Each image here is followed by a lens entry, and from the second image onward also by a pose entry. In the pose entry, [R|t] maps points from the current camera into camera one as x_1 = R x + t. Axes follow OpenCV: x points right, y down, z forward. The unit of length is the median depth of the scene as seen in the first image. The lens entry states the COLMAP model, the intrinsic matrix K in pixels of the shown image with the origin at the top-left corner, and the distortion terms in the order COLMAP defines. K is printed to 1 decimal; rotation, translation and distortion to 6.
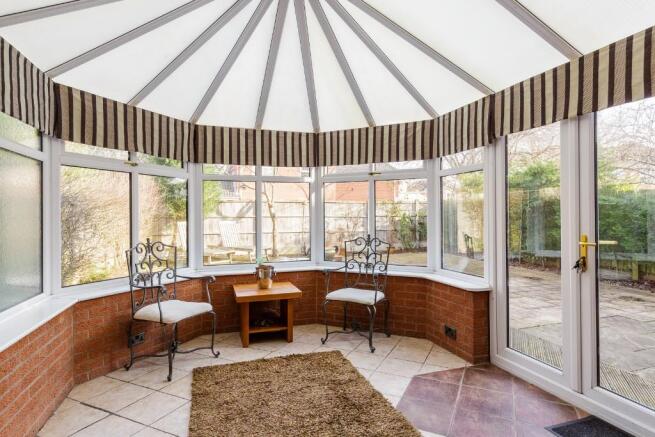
lens RADIAL K [[361.2, 0, 333.6], [0, 361.2, 218.5], [0, 0, 1]] dist [-0.003114, 0.001166]
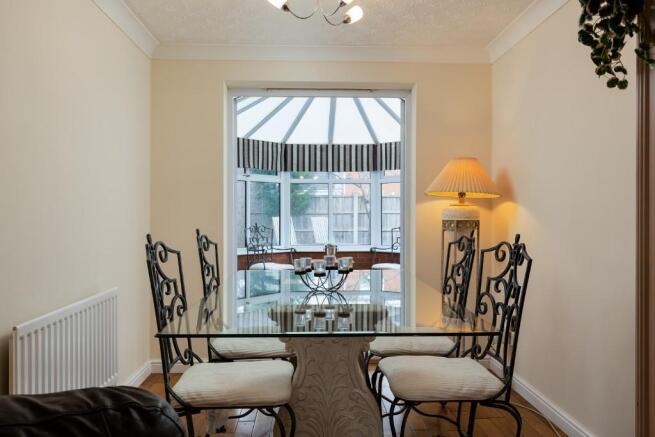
lens RADIAL K [[548.5, 0, 326.7], [0, 548.5, 217.7], [0, 0, 1]] dist [0.001649, 0.000044]
pose [[0.953660, 0.004399, -0.300855, 0.402577], [-0.004496, 0.999990, 0.000368, 0.022461], [0.300853, 0.001002, 0.953670, -0.960718]]
